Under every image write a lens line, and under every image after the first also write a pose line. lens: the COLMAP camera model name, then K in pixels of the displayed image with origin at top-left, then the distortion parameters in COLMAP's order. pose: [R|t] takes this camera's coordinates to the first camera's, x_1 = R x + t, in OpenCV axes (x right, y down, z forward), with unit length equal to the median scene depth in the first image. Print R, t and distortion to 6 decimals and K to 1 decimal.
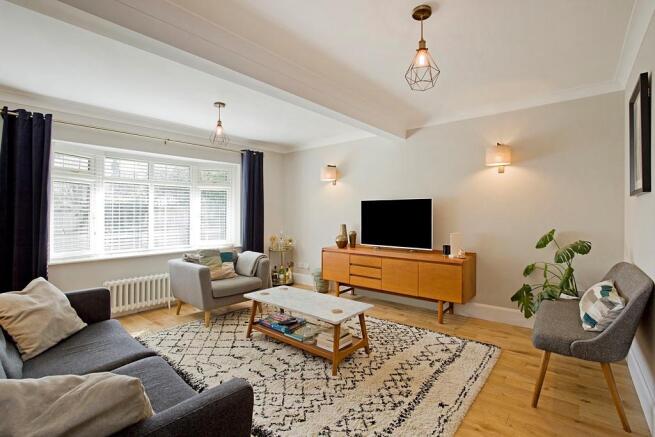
lens RADIAL K [[304.1, 0, 341.6], [0, 304.1, 213.9], [0, 0, 1]] dist [-0.035338, 0.000322]
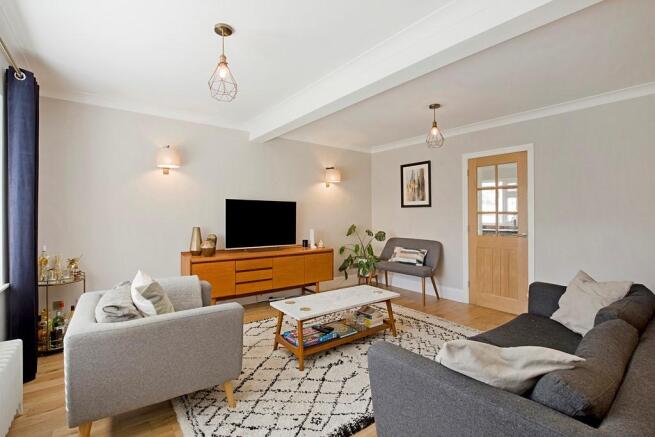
lens RADIAL K [[304.1, 0, 341.6], [0, 304.1, 213.9], [0, 0, 1]] dist [-0.035338, 0.000322]
pose [[0.218087, 0.009189, 0.975886, -0.833671], [-0.002709, 0.999958, -0.008810, 0.006777], [-0.975926, -0.000722, 0.218103, 0.571369]]
